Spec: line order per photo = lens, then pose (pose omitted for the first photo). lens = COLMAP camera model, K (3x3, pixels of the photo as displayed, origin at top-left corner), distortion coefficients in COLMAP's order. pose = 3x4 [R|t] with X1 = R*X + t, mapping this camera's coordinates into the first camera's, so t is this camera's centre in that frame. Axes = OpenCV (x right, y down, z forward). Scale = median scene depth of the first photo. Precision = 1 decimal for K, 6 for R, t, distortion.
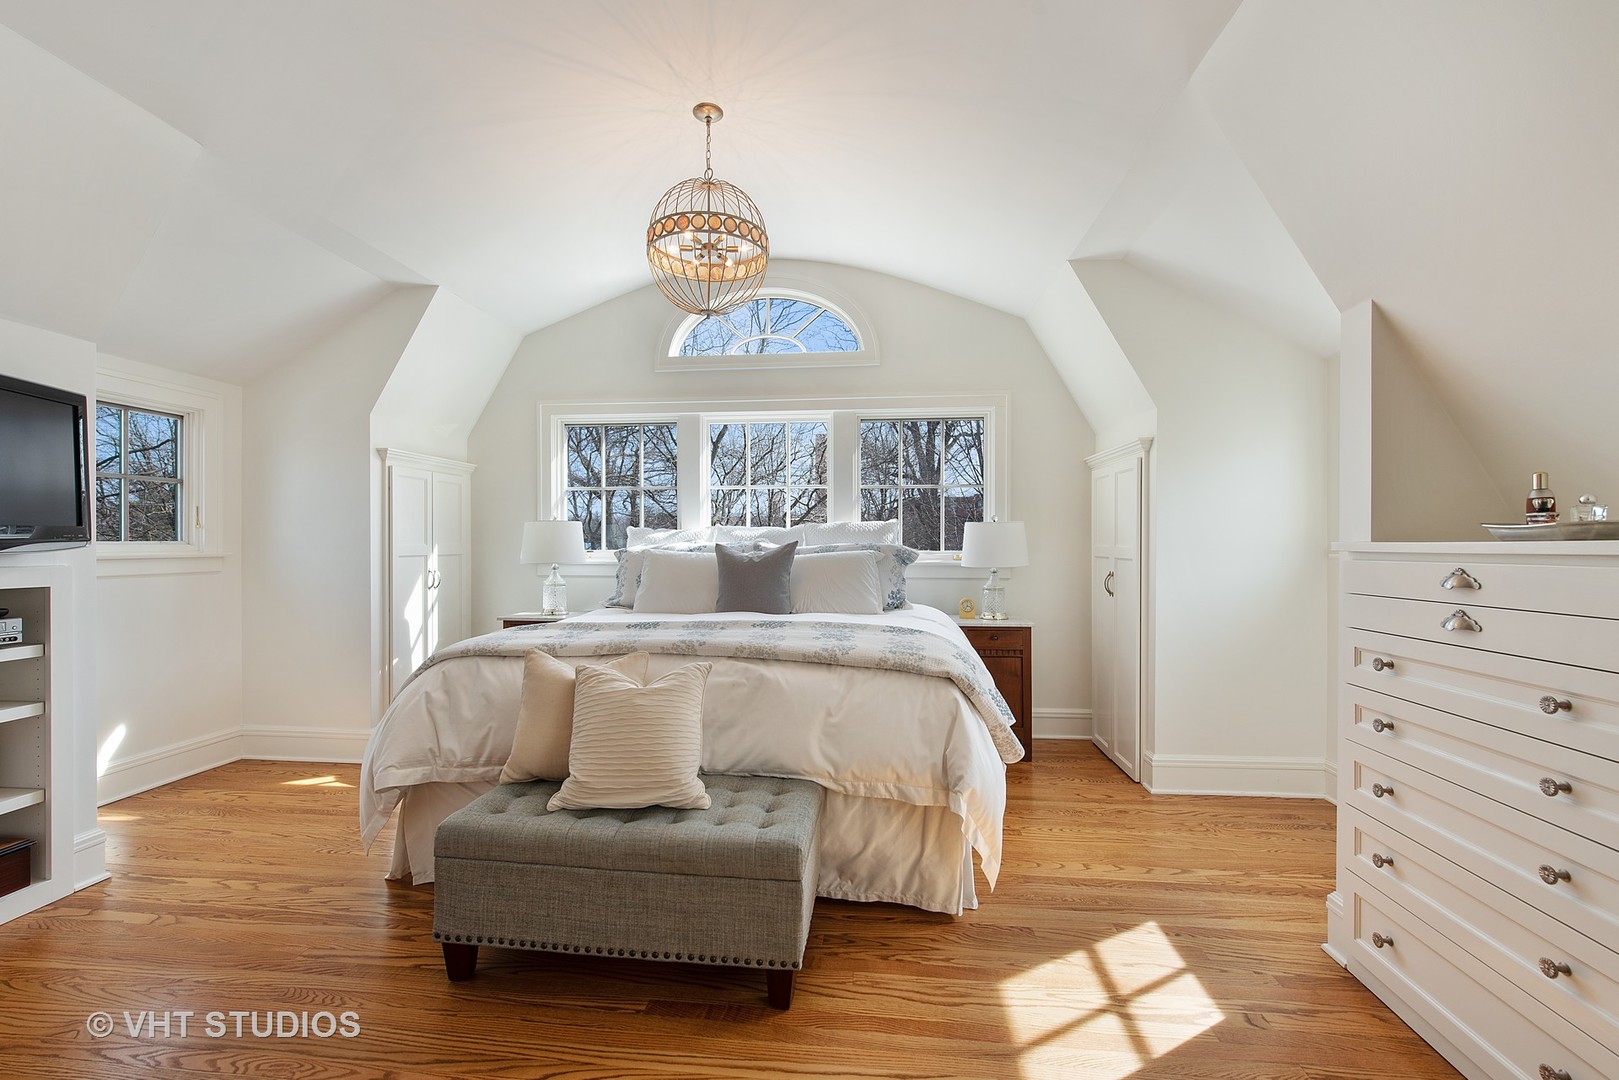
lens RADIAL K [[692.6, 0, 809.6], [0, 692.6, 536.0], [0, 0, 1]] dist [0.002094, -0.000479]
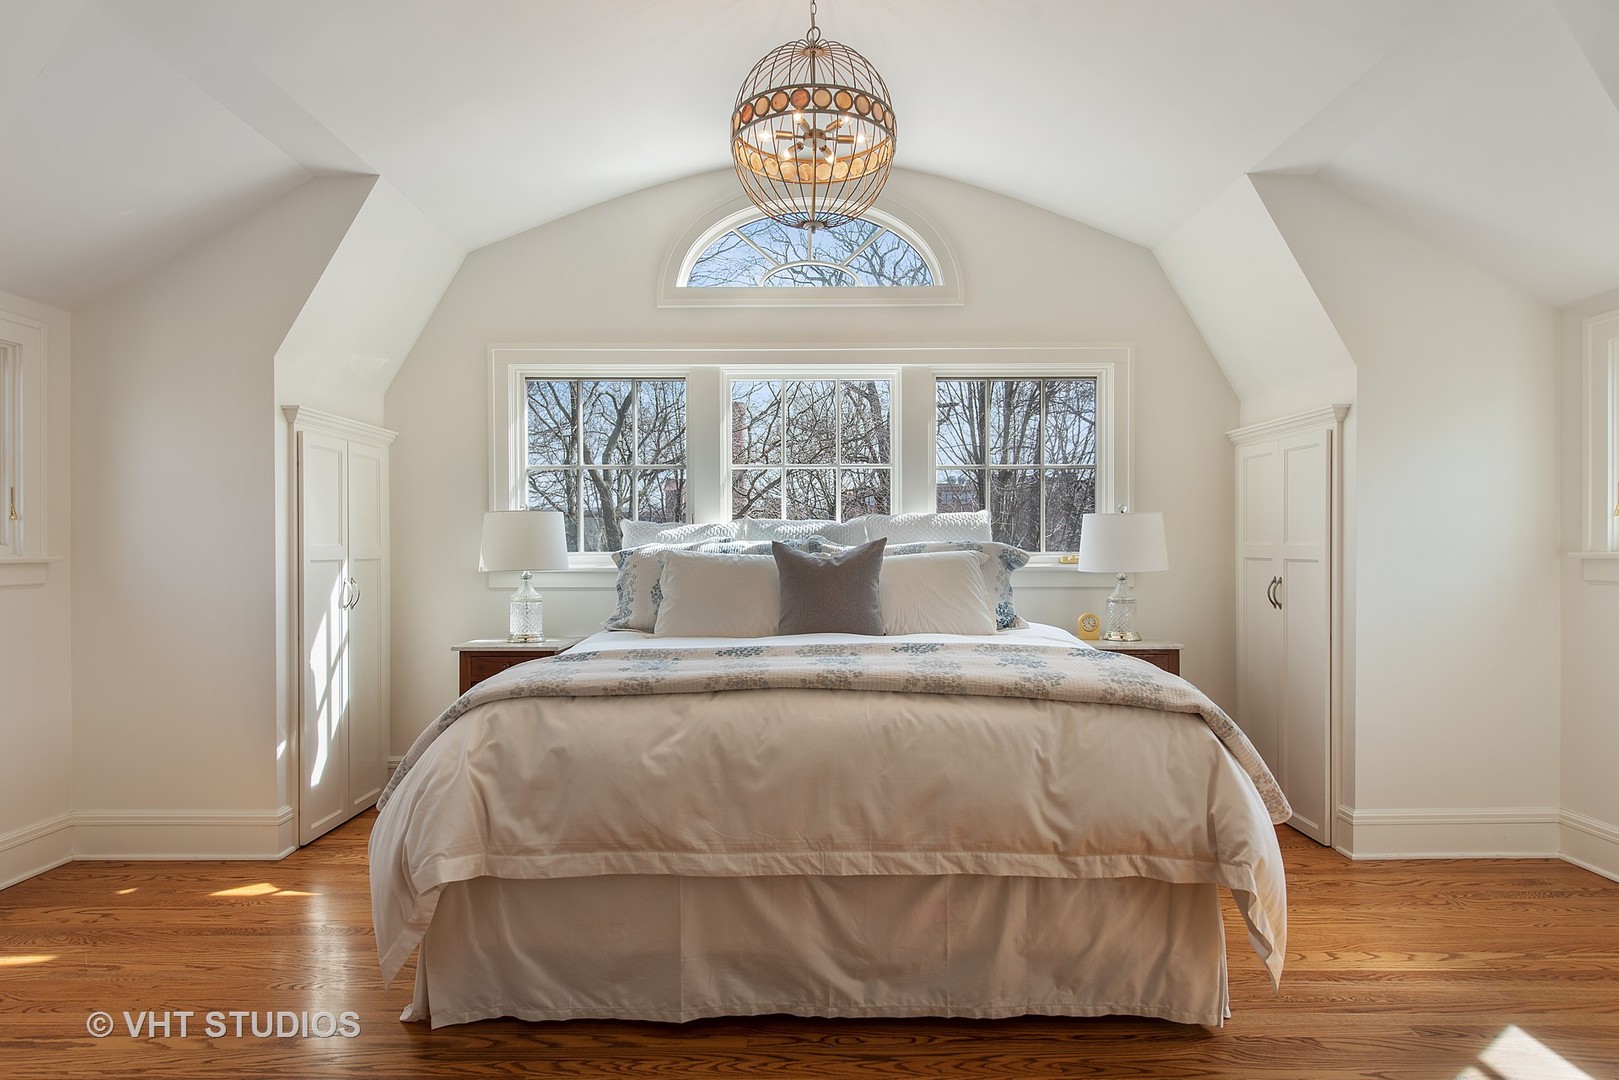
lens RADIAL K [[919.1, 0, 804.9], [0, 919.1, 537.7], [0, 0, 1]] dist [0.010216, -0.003383]
pose [[0.994634, -0.001626, 0.103447, -0.226957], [0.001694, 0.999998, -0.000564, 0.008374], [-0.103445, 0.000736, 0.994635, 0.029157]]
